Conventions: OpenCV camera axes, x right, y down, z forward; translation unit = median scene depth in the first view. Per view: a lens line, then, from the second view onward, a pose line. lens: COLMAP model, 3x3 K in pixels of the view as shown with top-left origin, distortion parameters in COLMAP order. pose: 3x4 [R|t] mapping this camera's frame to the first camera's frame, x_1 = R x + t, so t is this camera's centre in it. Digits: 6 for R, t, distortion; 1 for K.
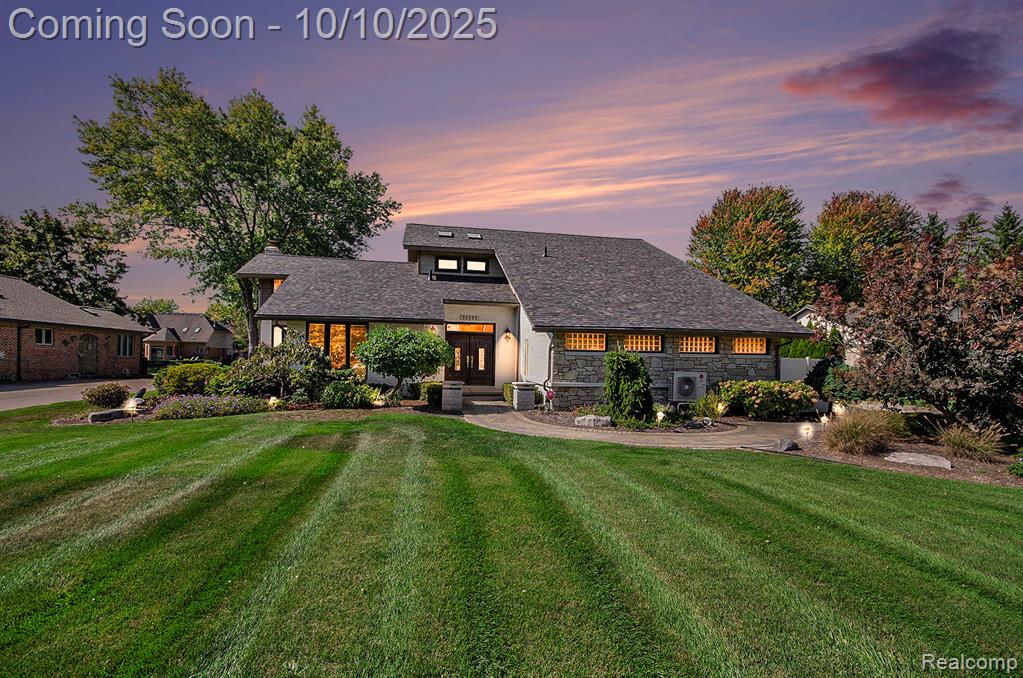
lens RADIAL K [[447.5, 0, 511.5], [0, 447.5, 339.0], [0, 0, 1]] dist [0.208175, -0.000045]
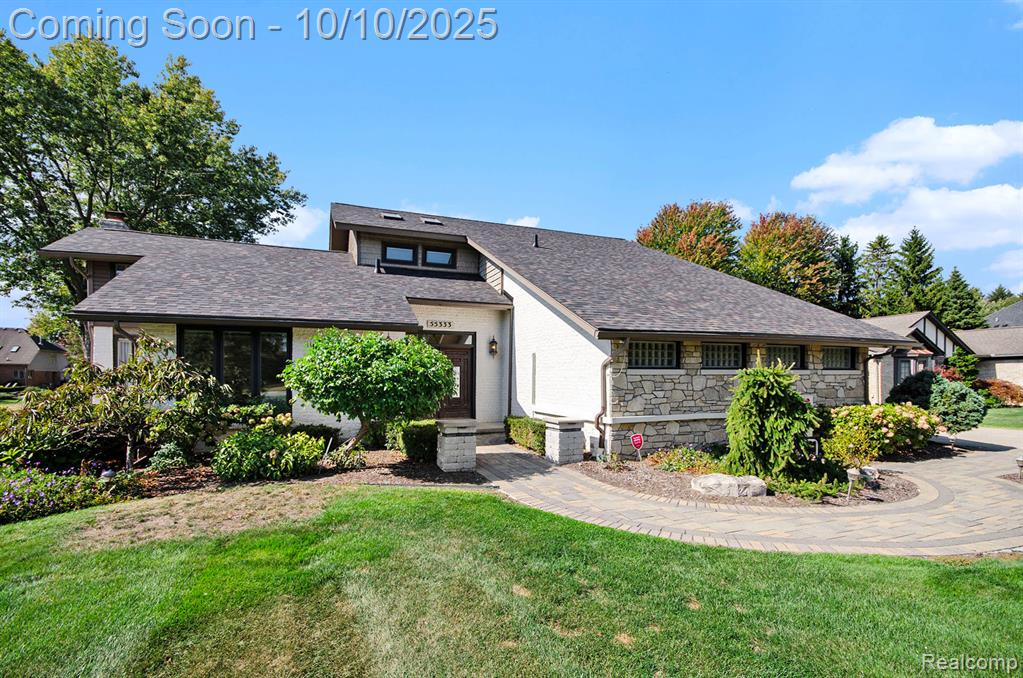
lens RADIAL K [[439.2, 0, 514.5], [0, 439.2, 356.9], [0, 0, 1]] dist [0.125341, 0.000006]
pose [[0.977007, -0.009738, 0.212984, -0.114118], [0.009484, 0.999953, 0.002213, 0.003847], [-0.212995, -0.000142, 0.977053, 0.249322]]
